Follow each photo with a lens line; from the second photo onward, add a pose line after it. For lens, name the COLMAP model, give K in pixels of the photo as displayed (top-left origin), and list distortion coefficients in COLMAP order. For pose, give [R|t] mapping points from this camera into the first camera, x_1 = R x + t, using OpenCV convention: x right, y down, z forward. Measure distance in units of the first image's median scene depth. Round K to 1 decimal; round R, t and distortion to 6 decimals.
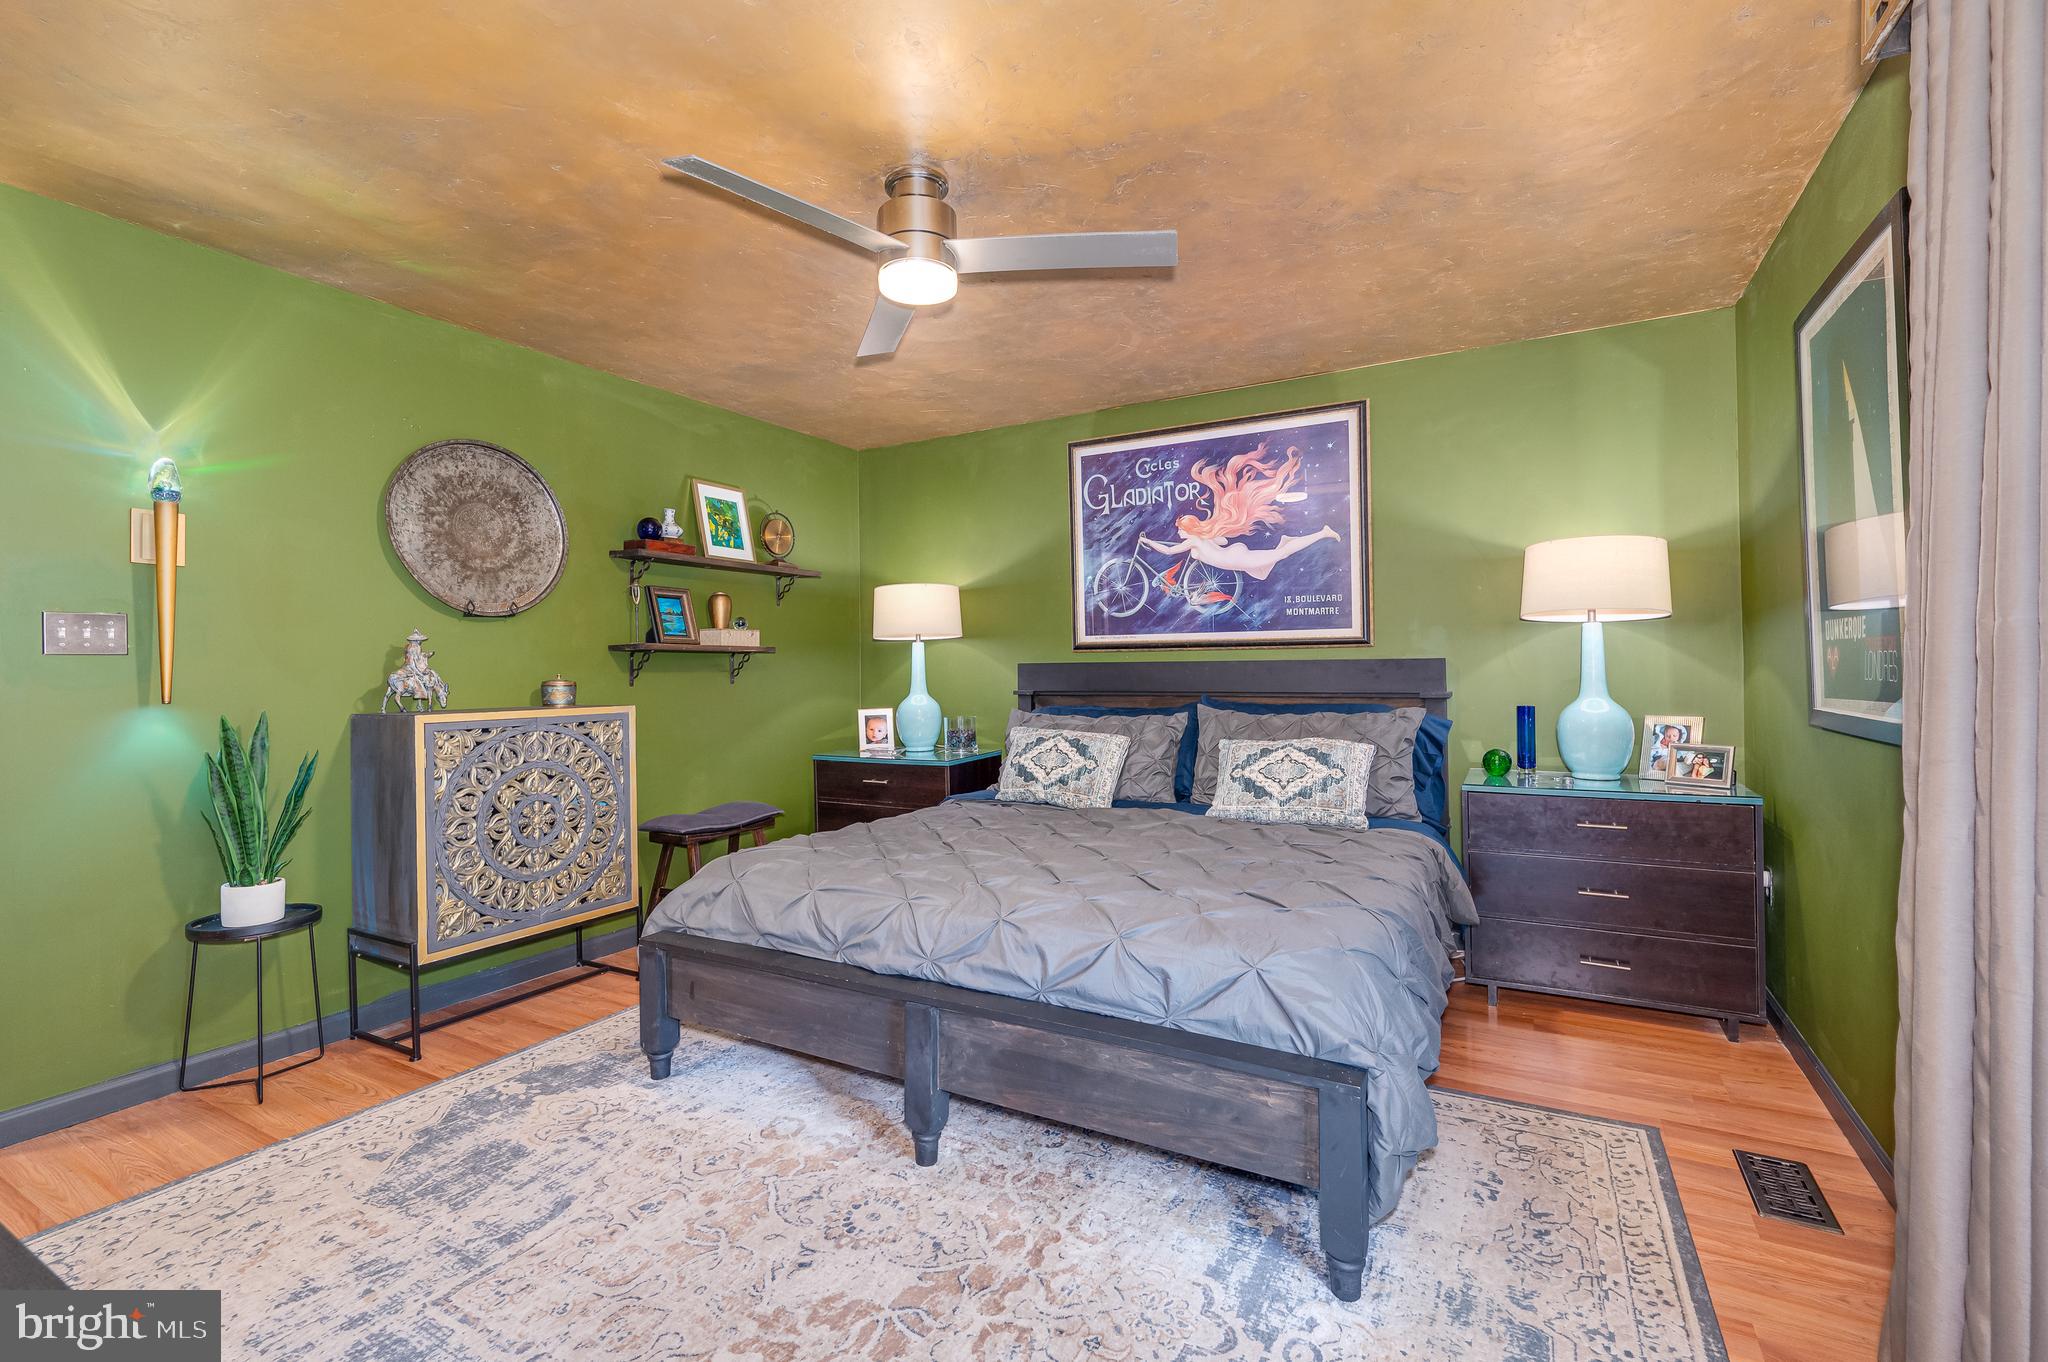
lens RADIAL K [[890.5, 0, 1026.1], [0, 890.5, 663.8], [0, 0, 1]] dist [-0.002436, -0.000348]
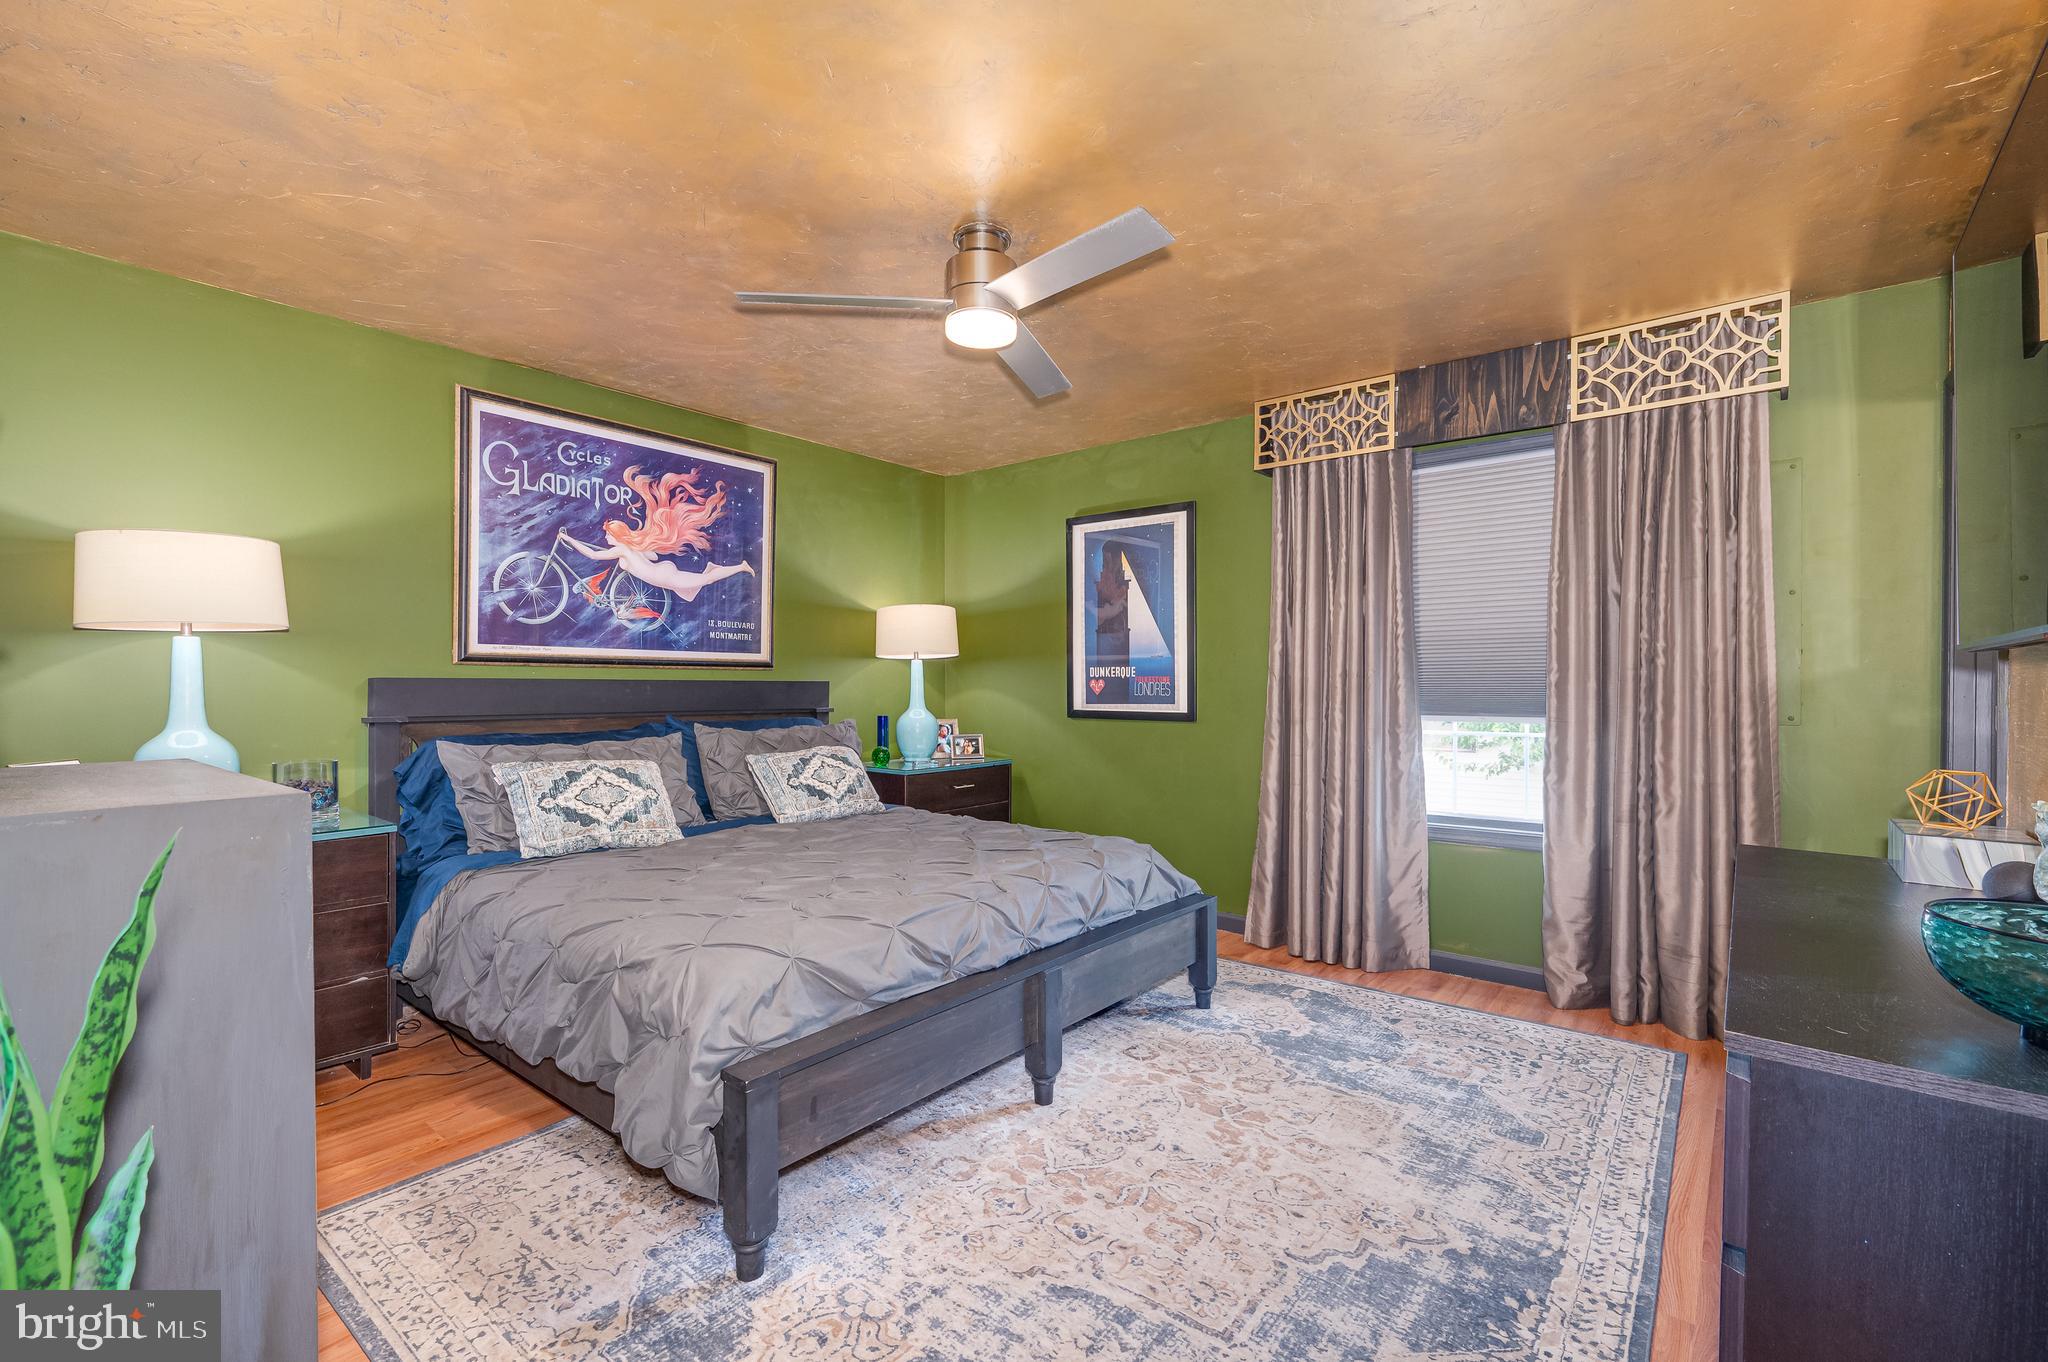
lens RADIAL K [[907.5, 0, 1030.2], [0, 907.5, 691.4], [0, 0, 1]] dist [0.001969, -0.000119]
pose [[0.160482, 0.004921, 0.987027, -0.702381], [-0.008473, 0.999958, -0.003608, 0.009670], [-0.987002, -0.007784, 0.160516, 0.444448]]
